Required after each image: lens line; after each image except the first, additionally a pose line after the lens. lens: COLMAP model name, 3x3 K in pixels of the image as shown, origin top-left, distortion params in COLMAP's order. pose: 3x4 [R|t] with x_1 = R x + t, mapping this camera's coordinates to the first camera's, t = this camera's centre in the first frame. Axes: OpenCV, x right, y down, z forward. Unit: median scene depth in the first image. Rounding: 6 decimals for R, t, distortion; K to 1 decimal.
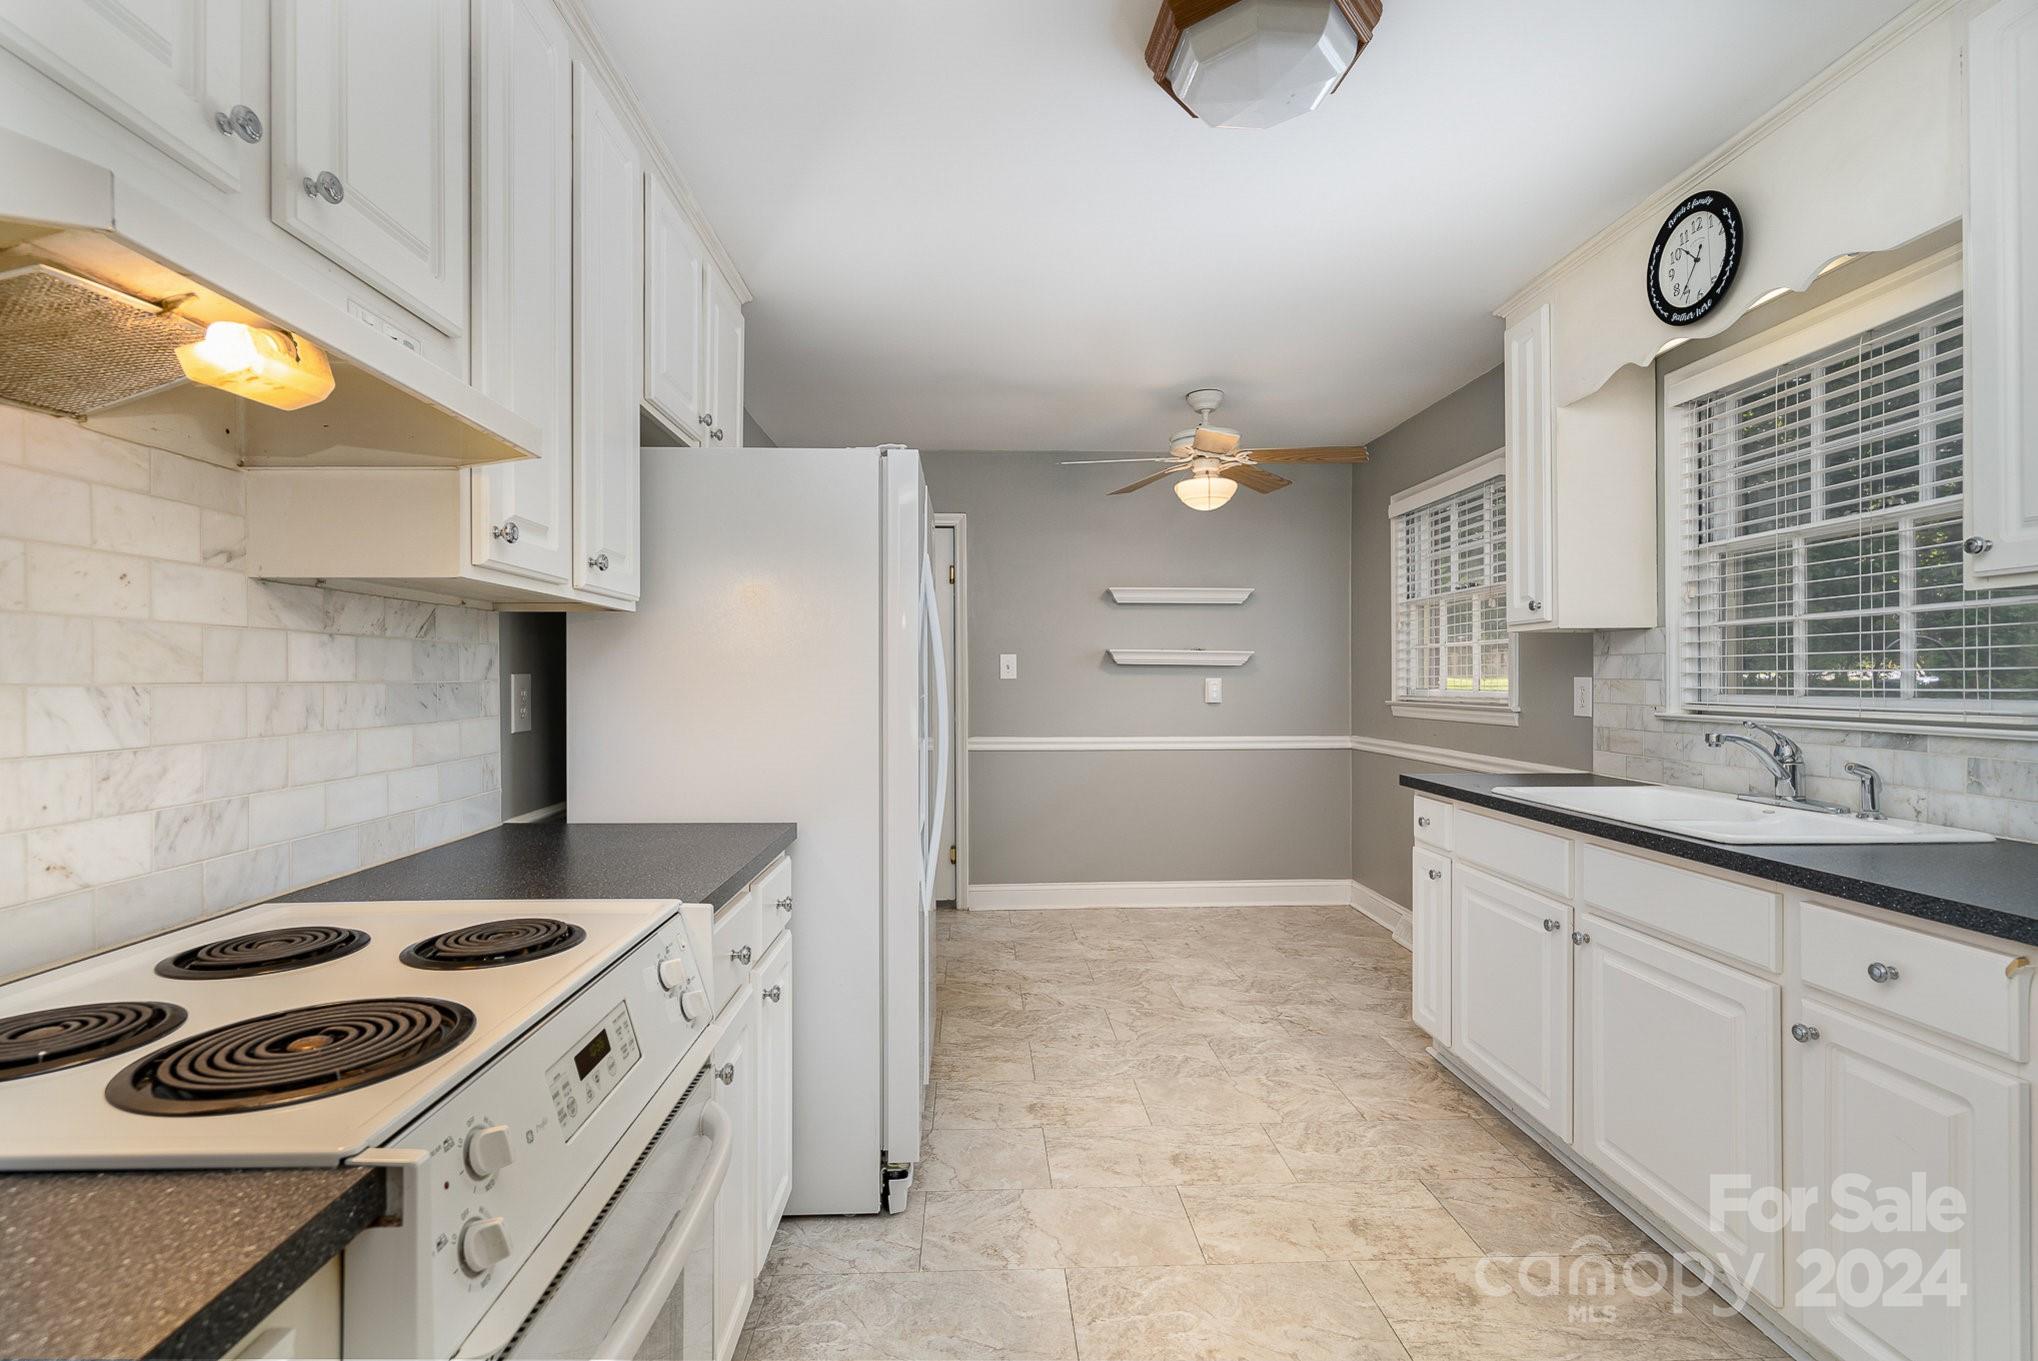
lens RADIAL K [[932.9, 0, 1012.9], [0, 932.9, 680.3], [0, 0, 1]] dist [0.000784, -0.000246]
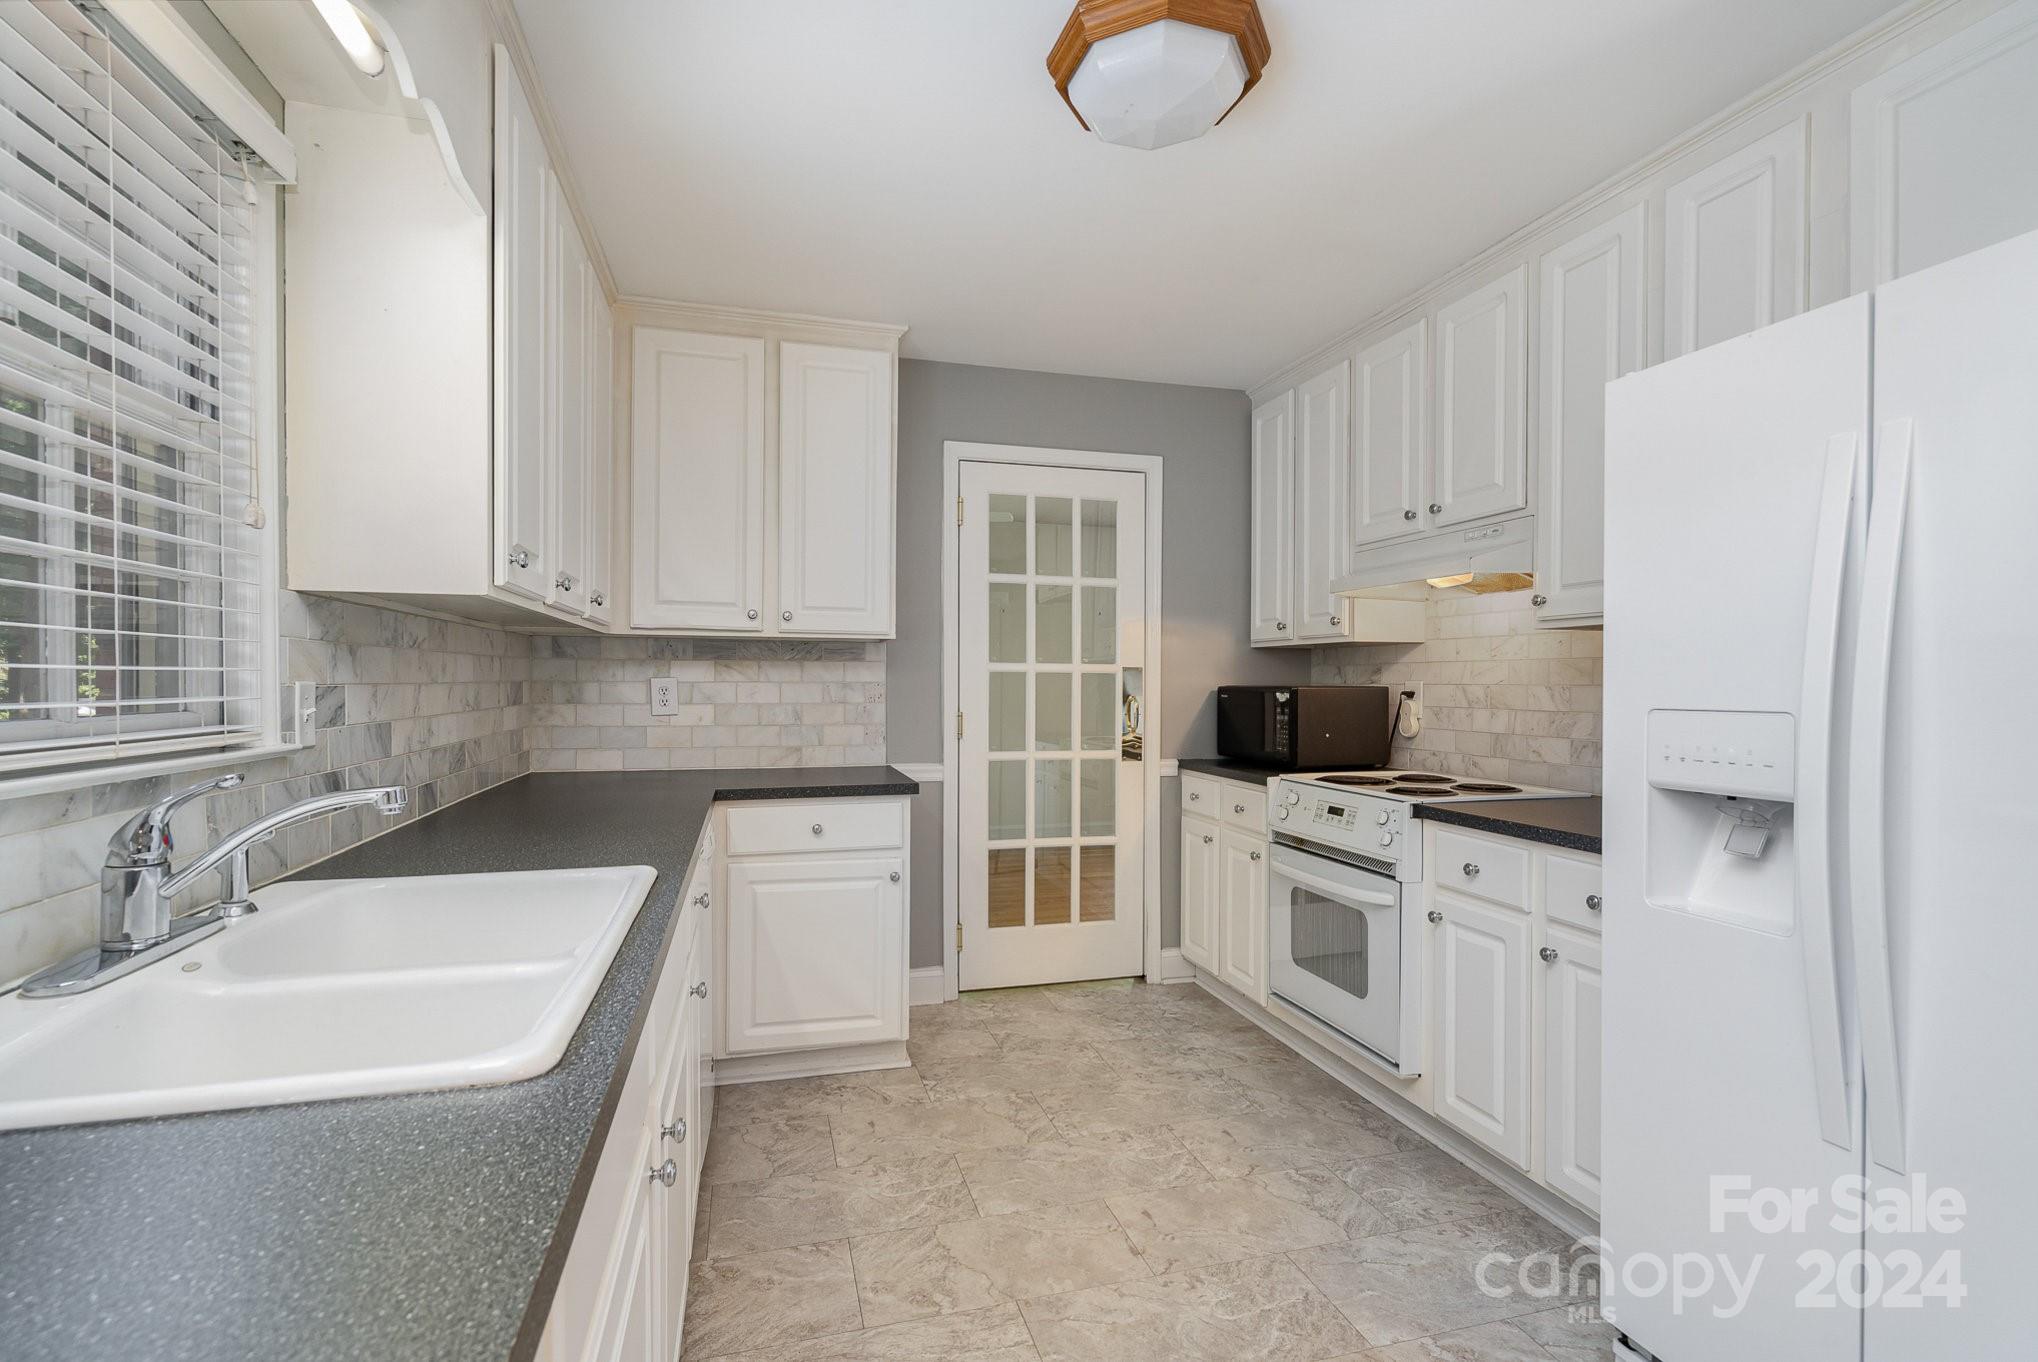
lens RADIAL K [[932.9, 0, 1001.8], [0, 932.9, 693.3], [0, 0, 1]] dist [0.000784, -0.000246]
pose [[-0.976420, 0.001428, -0.215874, 0.504980], [-0.001619, 0.999902, 0.013937, -0.003953], [0.215873, 0.013957, -0.976322, 1.520038]]
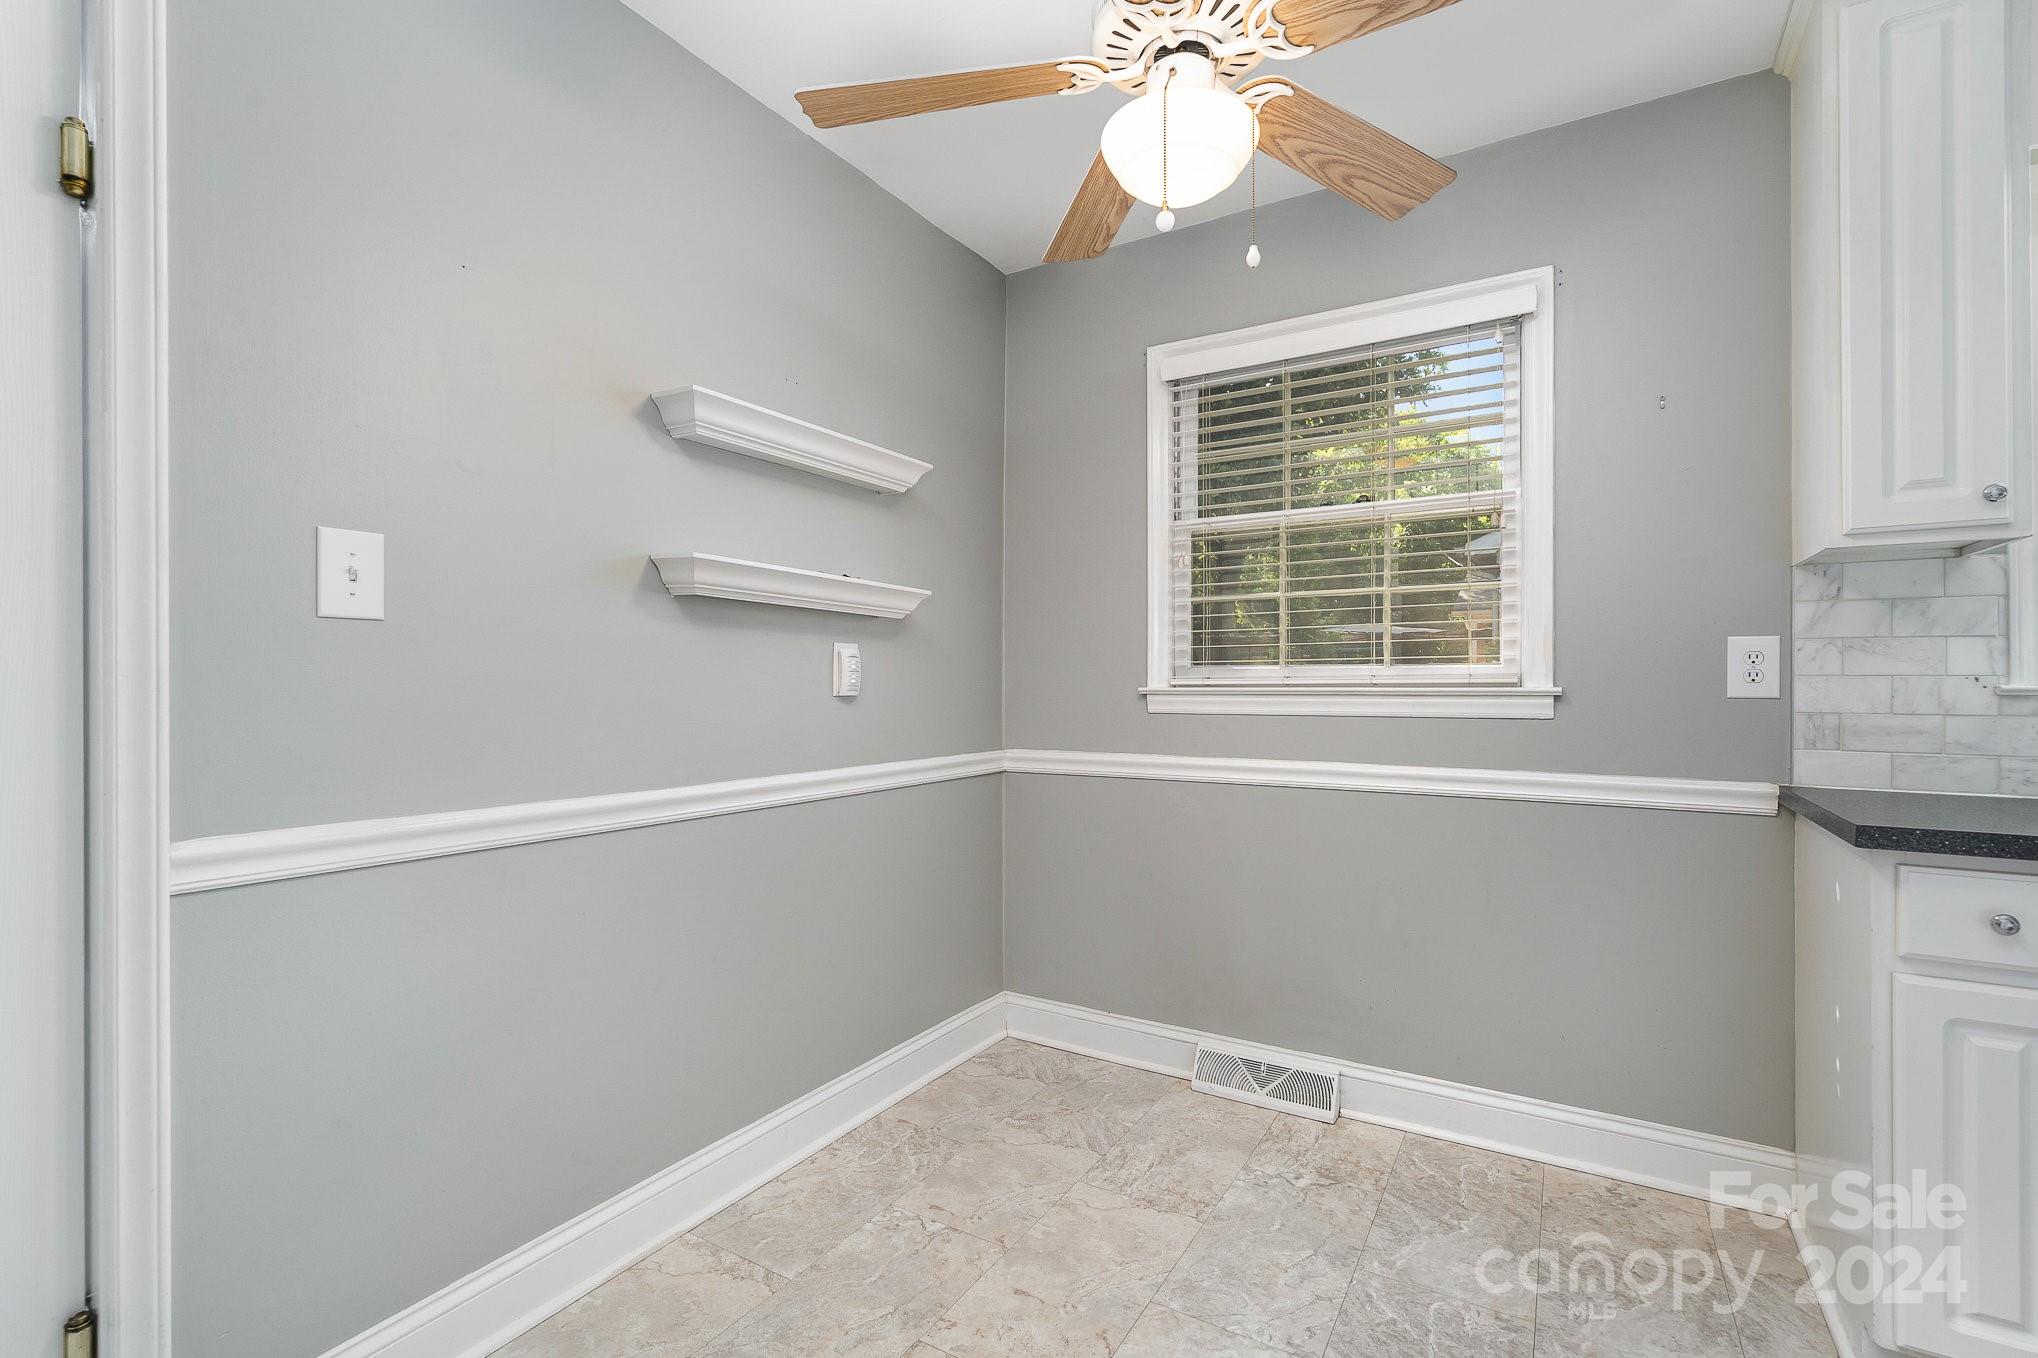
lens RADIAL K [[932.9, 0, 1010.9], [0, 932.9, 678.5], [0, 0, 1]] dist [0.000784, -0.000246]
pose [[0.555201, -0.000381, 0.831716, -0.281318], [0.000648, 1.000000, 0.000025, 0.034975], [-0.831716, 0.000525, 0.555201, 1.476194]]
